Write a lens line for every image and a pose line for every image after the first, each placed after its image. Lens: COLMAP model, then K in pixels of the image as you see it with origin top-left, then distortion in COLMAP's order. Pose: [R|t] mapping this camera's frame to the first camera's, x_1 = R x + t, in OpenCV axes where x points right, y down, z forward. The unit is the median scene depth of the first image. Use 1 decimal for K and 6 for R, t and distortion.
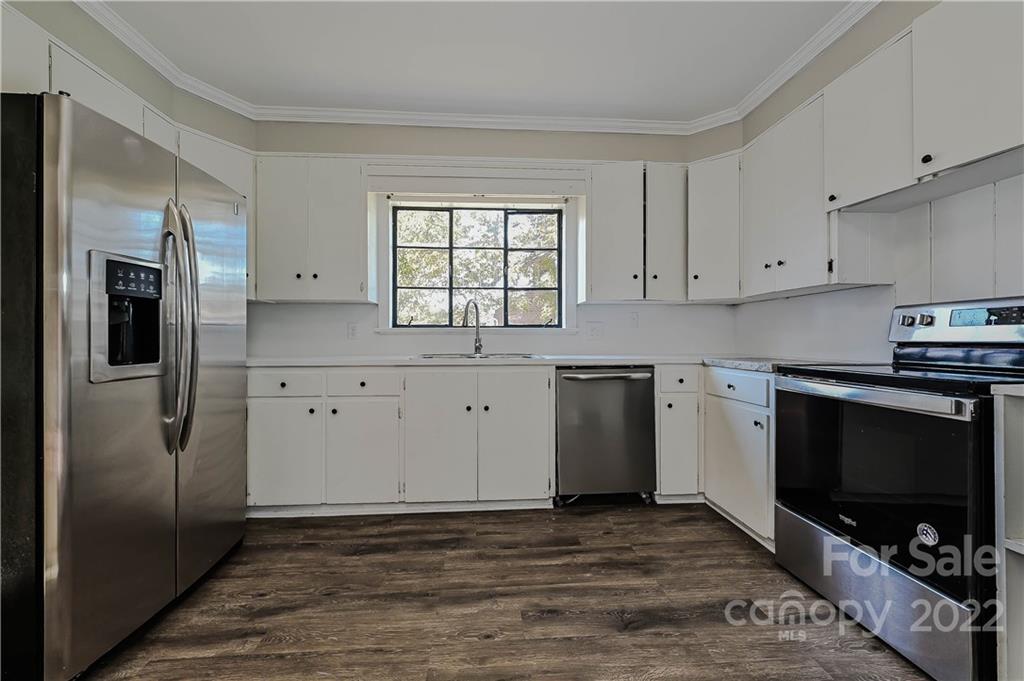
lens RADIAL K [[409.9, 0, 503.9], [0, 409.9, 340.7], [0, 0, 1]] dist [0.000445, 0.000693]
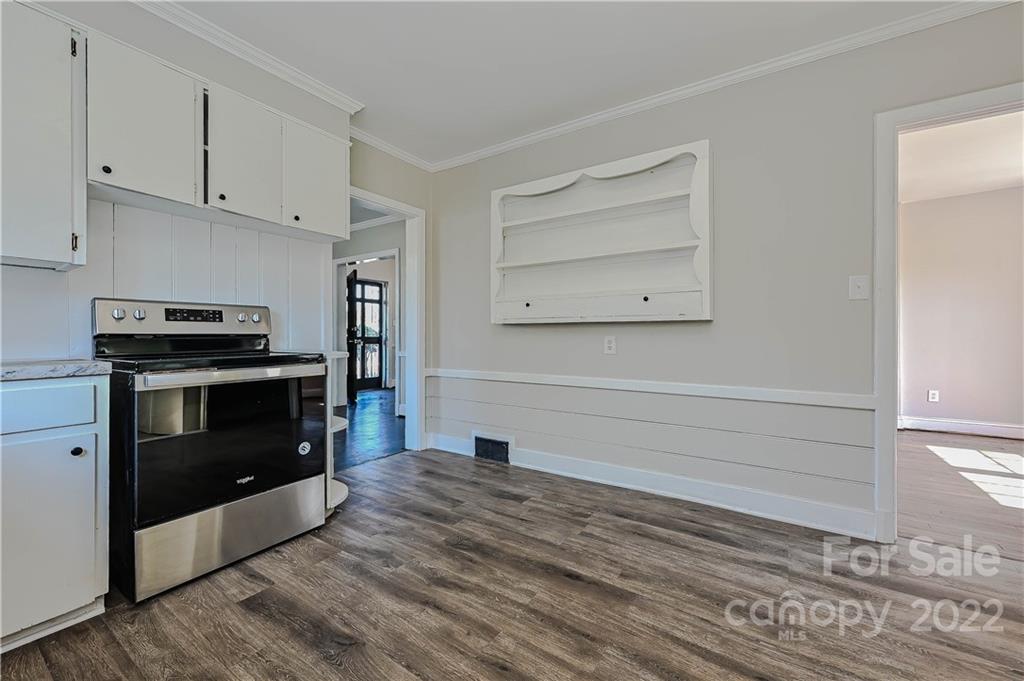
lens RADIAL K [[409.9, 0, 510.1], [0, 409.9, 335.1], [0, 0, 1]] dist [0.000445, 0.000693]
pose [[-0.797962, -0.000023, 0.602707, -0.400539], [0.003470, 0.999983, 0.004632, 0.003249], [-0.602697, 0.005788, -0.797949, 1.136616]]
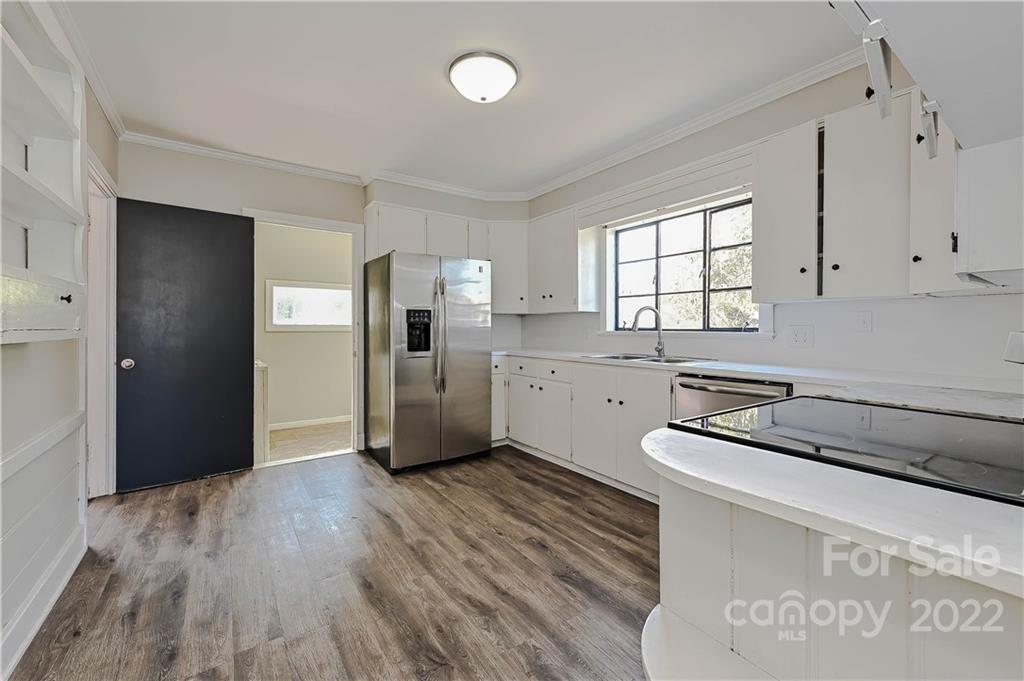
lens RADIAL K [[409.9, 0, 507.7], [0, 409.9, 332.2], [0, 0, 1]] dist [0.000445, 0.000693]
pose [[0.518519, 0.011190, -0.854993, 0.972062], [-0.007195, 0.999936, 0.008723, -0.055147], [0.855036, 0.001629, 0.518566, 0.144994]]
